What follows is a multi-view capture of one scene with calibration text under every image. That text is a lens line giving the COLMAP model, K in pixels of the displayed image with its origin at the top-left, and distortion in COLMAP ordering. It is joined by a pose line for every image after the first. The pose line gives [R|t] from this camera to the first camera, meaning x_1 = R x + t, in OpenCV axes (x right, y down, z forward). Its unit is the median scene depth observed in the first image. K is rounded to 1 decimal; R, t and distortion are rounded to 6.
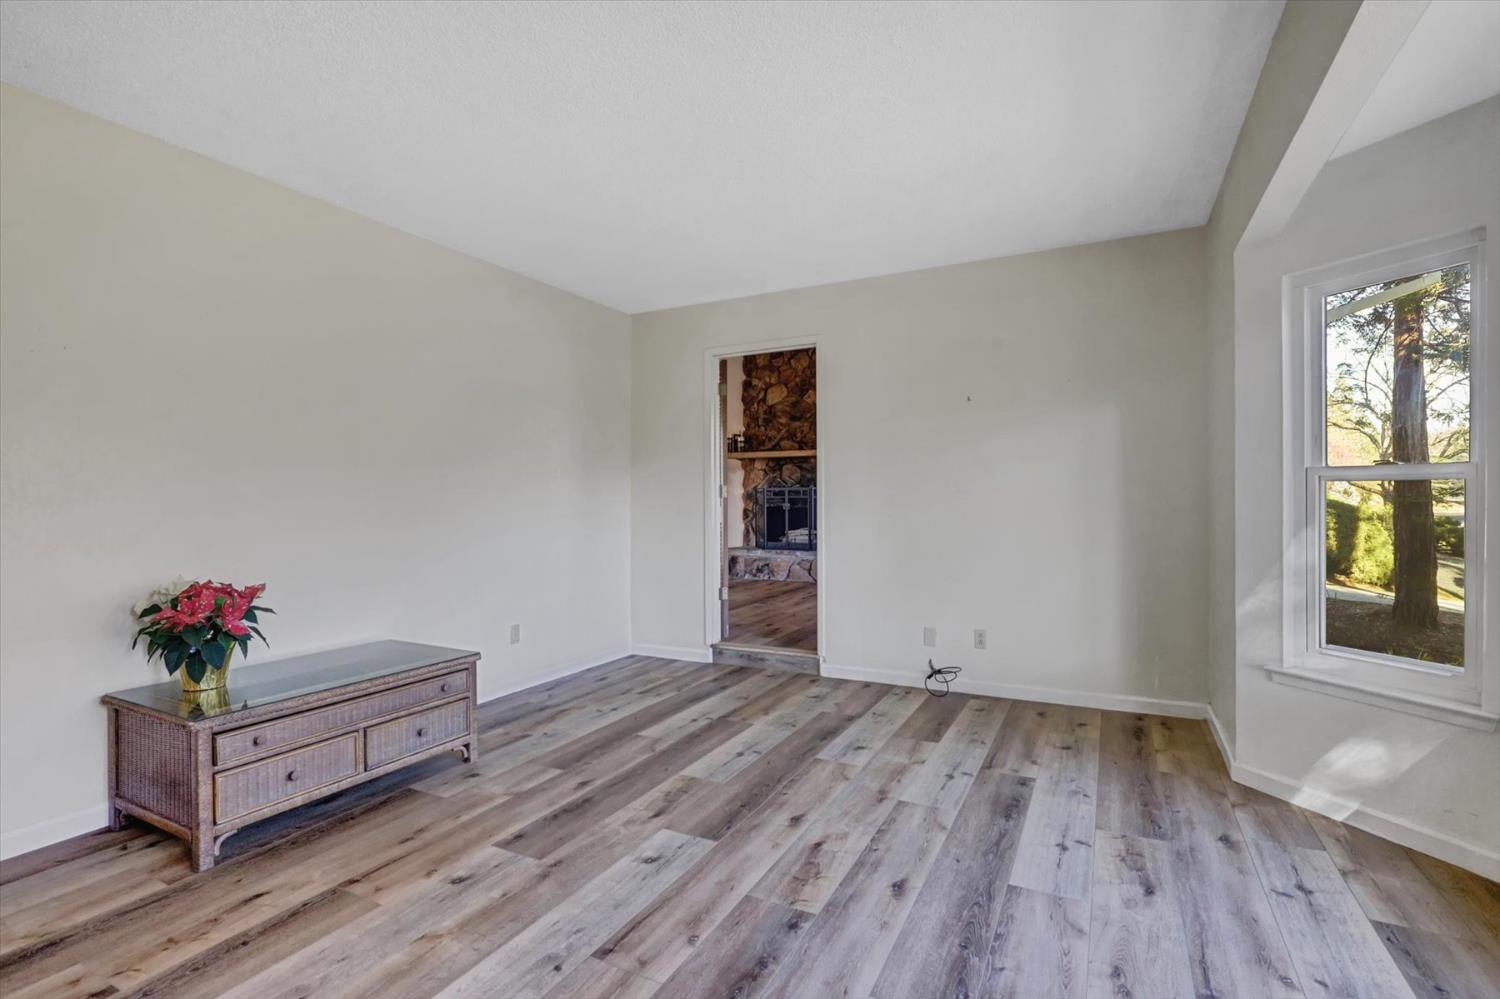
lens RADIAL K [[701.6, 0, 755.5], [0, 701.6, 491.5], [0, 0, 1]] dist [-0.008906, 0.003214]
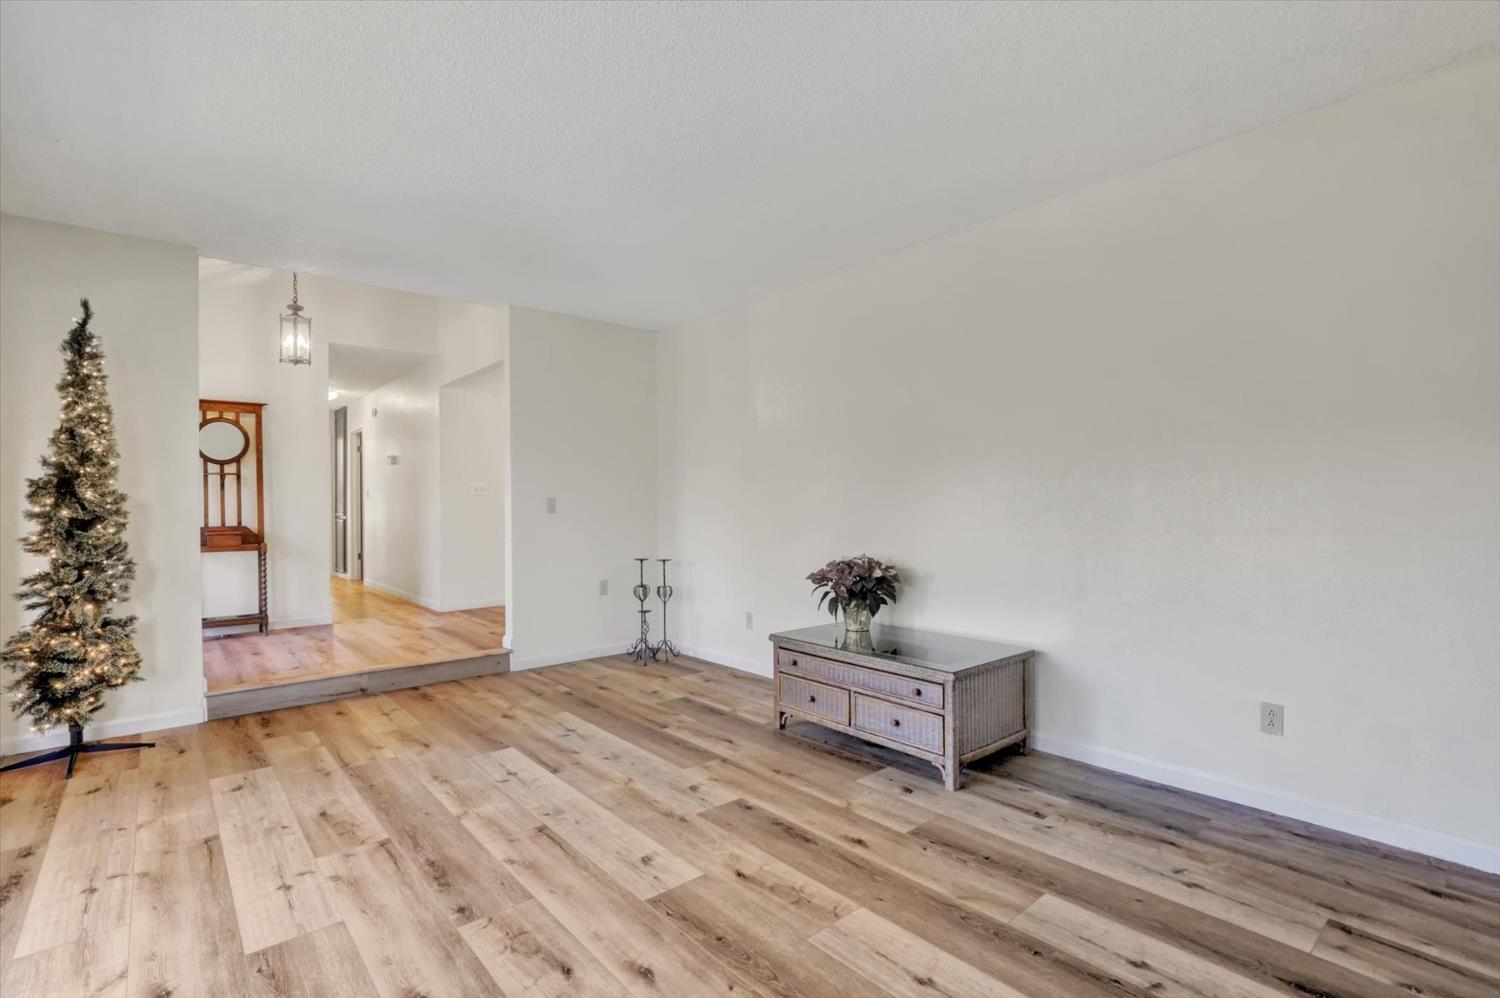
lens RADIAL K [[701.6, 0, 755.9], [0, 701.6, 493.9], [0, 0, 1]] dist [-0.008906, 0.003214]
pose [[-0.371243, -0.001607, -0.928534, 0.557944], [0.020124, 0.999750, -0.009776, 0.006995], [0.928318, -0.022315, -0.371118, 1.165327]]
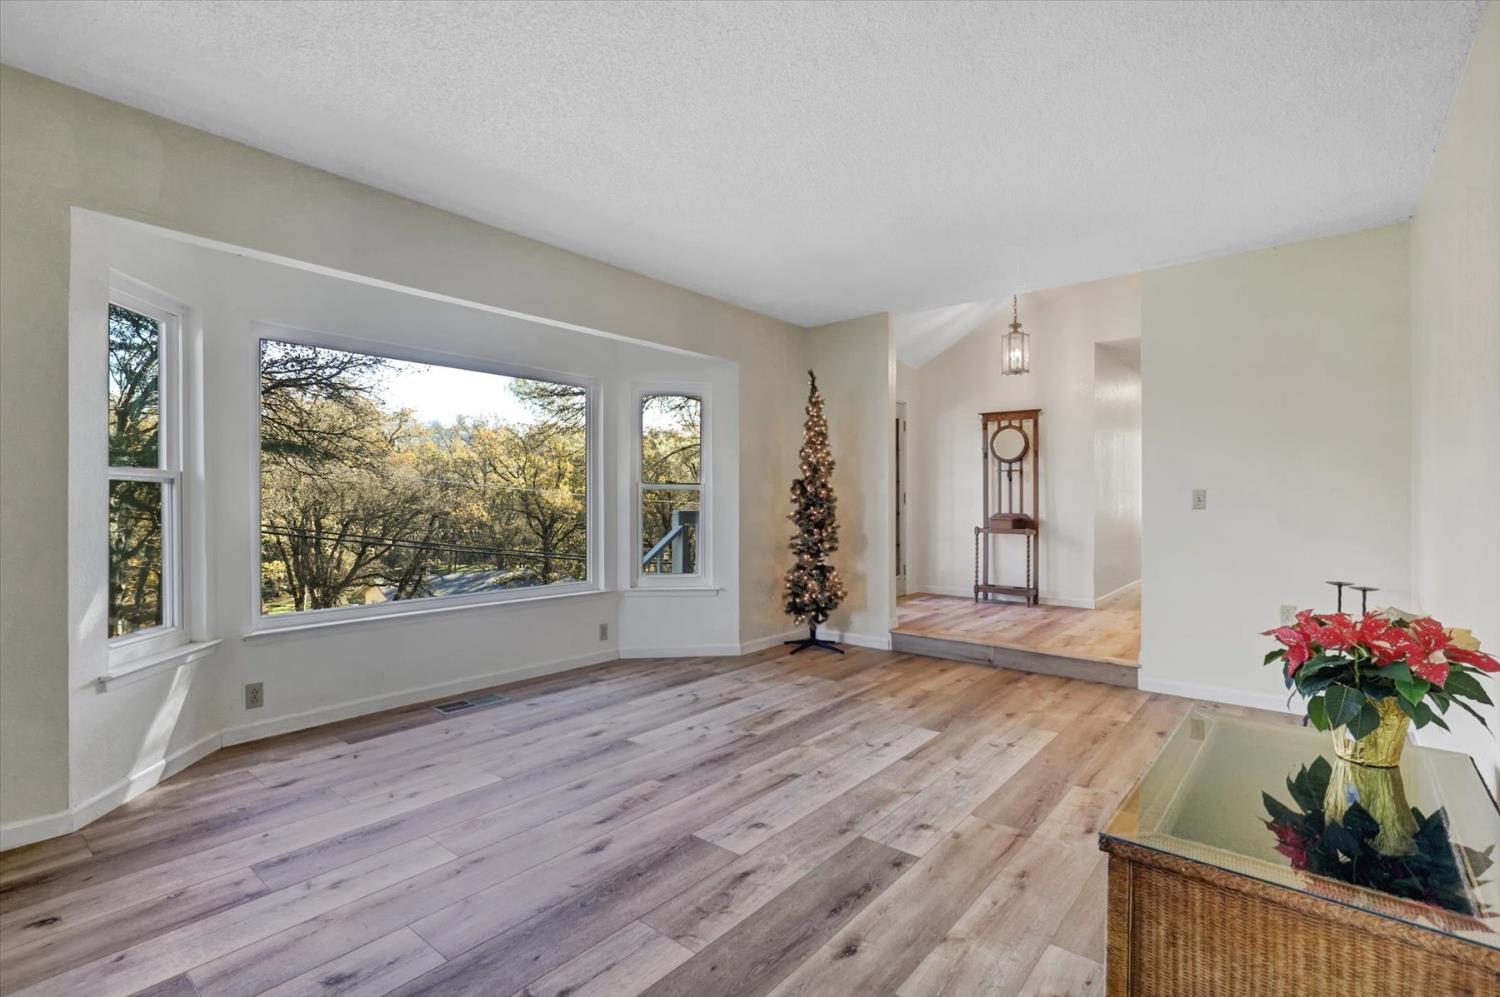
lens RADIAL K [[701.6, 0, 748.3], [0, 701.6, 492.2], [0, 0, 1]] dist [-0.008906, 0.003214]
pose [[-0.975885, 0.005780, 0.218210, -0.285543], [0.001673, 0.999818, -0.019001, 0.019522], [-0.218280, -0.018178, -0.975717, 1.580422]]
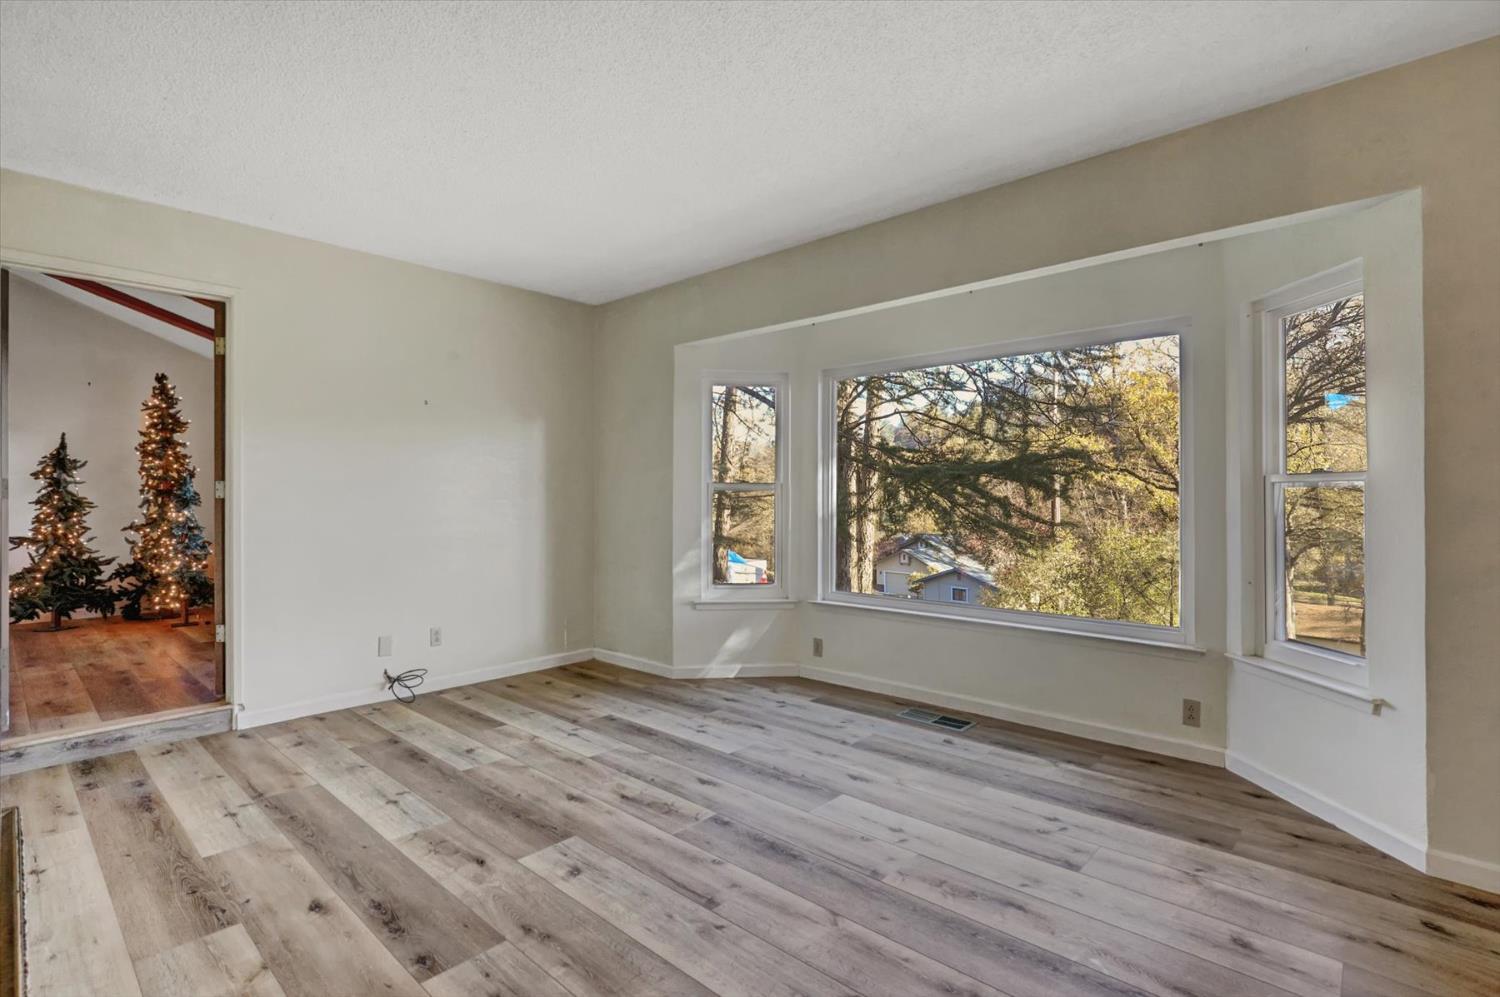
lens RADIAL K [[701.6, 0, 748.7], [0, 701.6, 489.8], [0, 0, 1]] dist [-0.008906, 0.003214]
pose [[0.267429, 0.020533, 0.963359, -0.779771], [-0.009719, 0.999780, -0.018611, 0.011023], [-0.963529, -0.004385, 0.267570, 0.388954]]
